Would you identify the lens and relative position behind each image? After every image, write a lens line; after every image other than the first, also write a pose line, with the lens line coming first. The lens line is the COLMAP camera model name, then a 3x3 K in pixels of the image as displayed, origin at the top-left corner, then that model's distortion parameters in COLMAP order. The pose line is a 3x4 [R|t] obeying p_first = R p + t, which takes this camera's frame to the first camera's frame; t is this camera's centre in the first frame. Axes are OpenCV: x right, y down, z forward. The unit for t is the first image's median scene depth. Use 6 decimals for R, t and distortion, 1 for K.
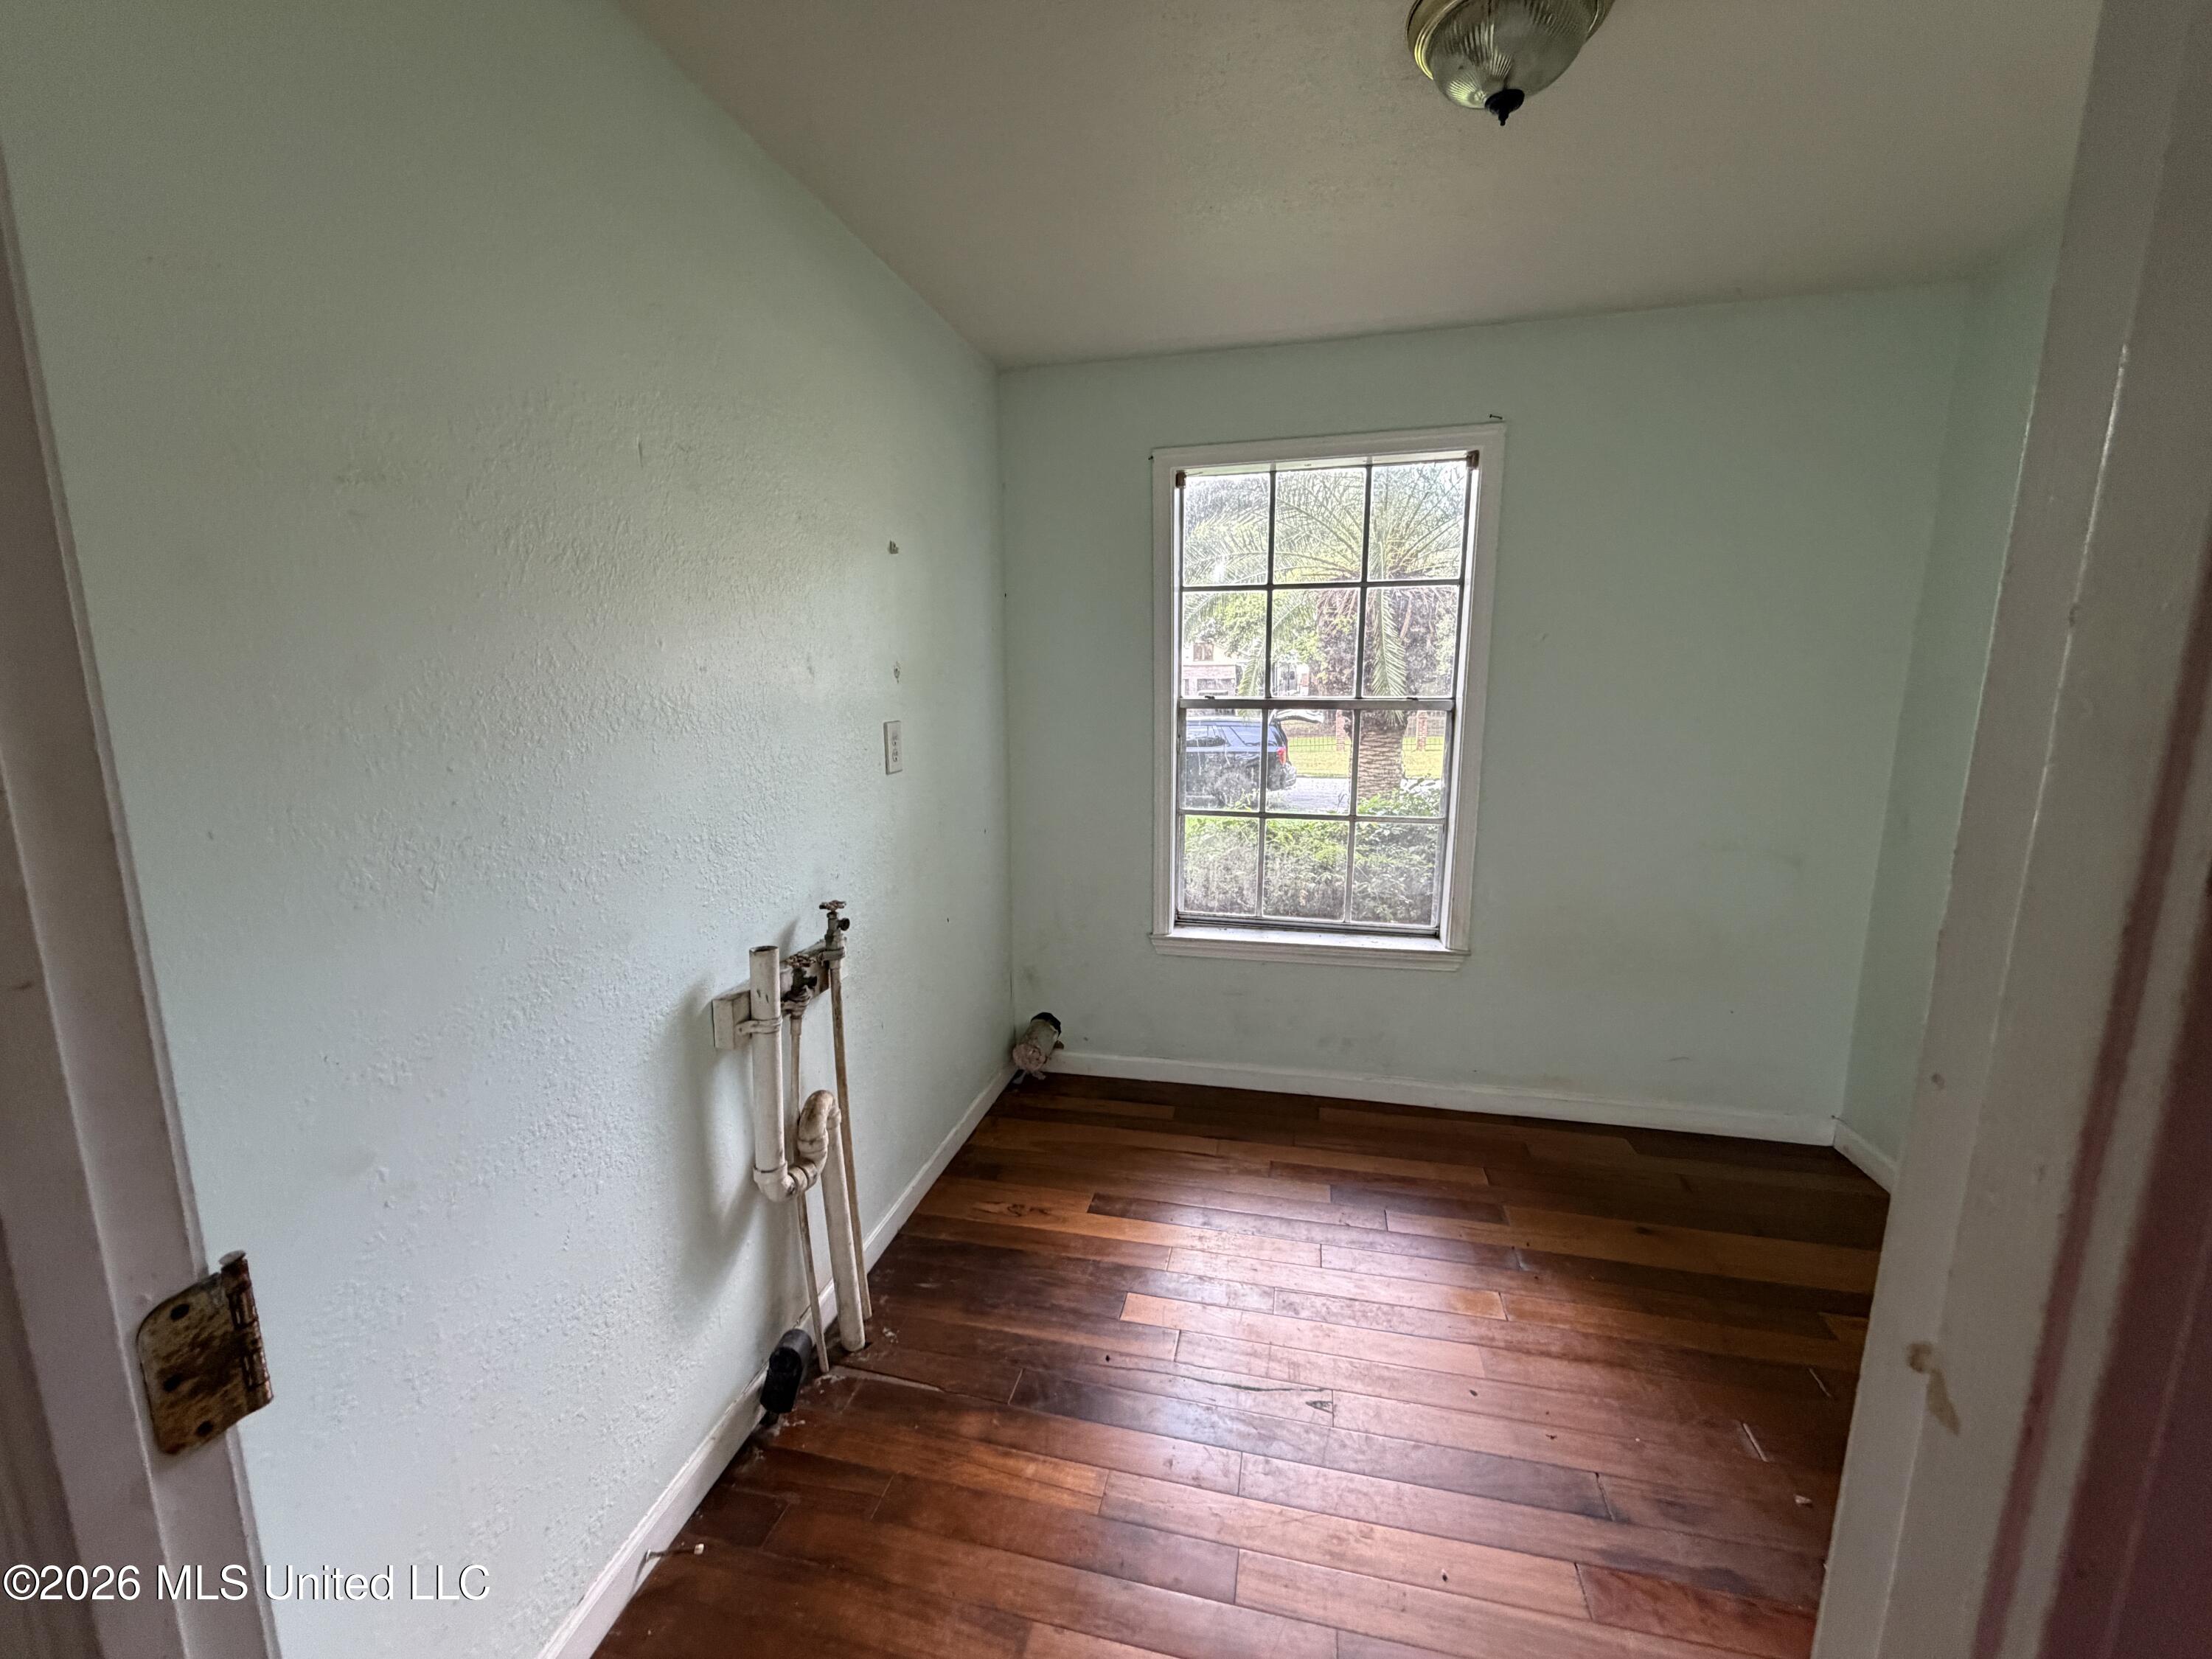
lens RADIAL K [[874.9, 0, 1097.0], [0, 874.9, 826.6], [0, 0, 1]] dist [0.001113, 0.000265]
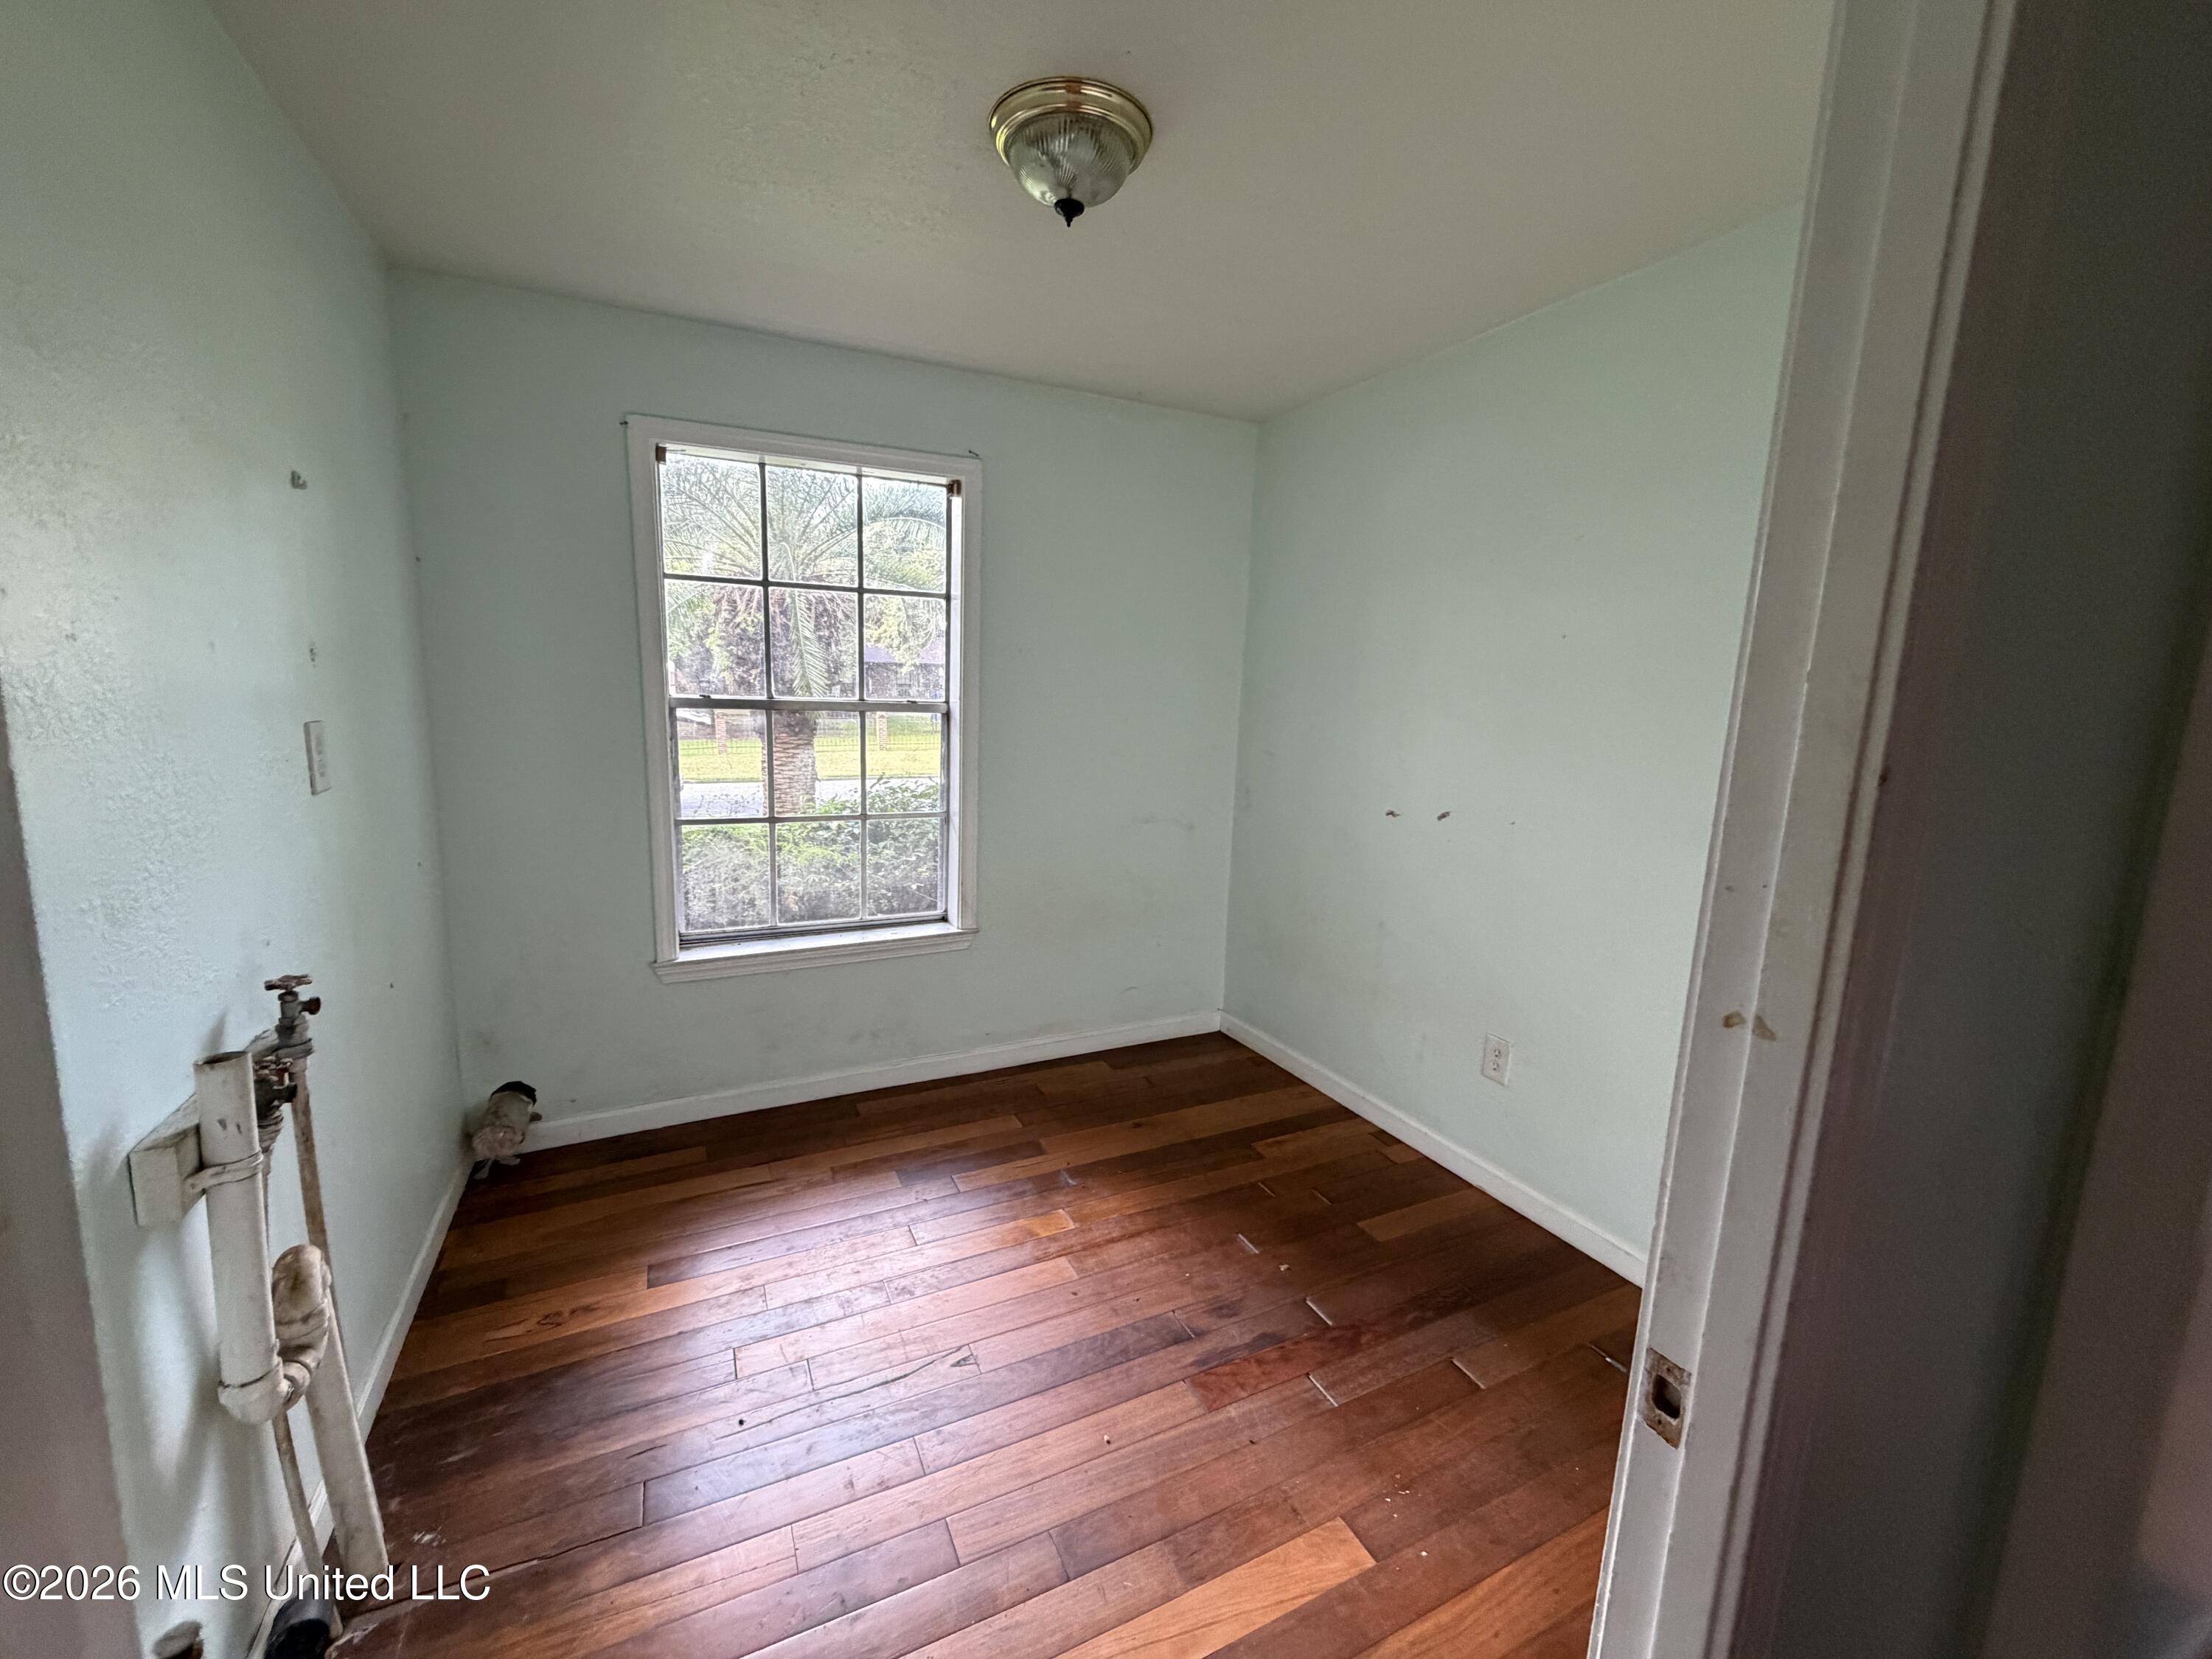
lens RADIAL K [[874.9, 0, 1097.0], [0, 874.9, 826.6], [0, 0, 1]] dist [0.001113, 0.000265]
pose [[0.781365, -0.071987, 0.619908, -0.163353], [0.073473, 0.997028, 0.023171, -0.002492], [-0.619734, 0.027442, 0.784332, 0.030182]]
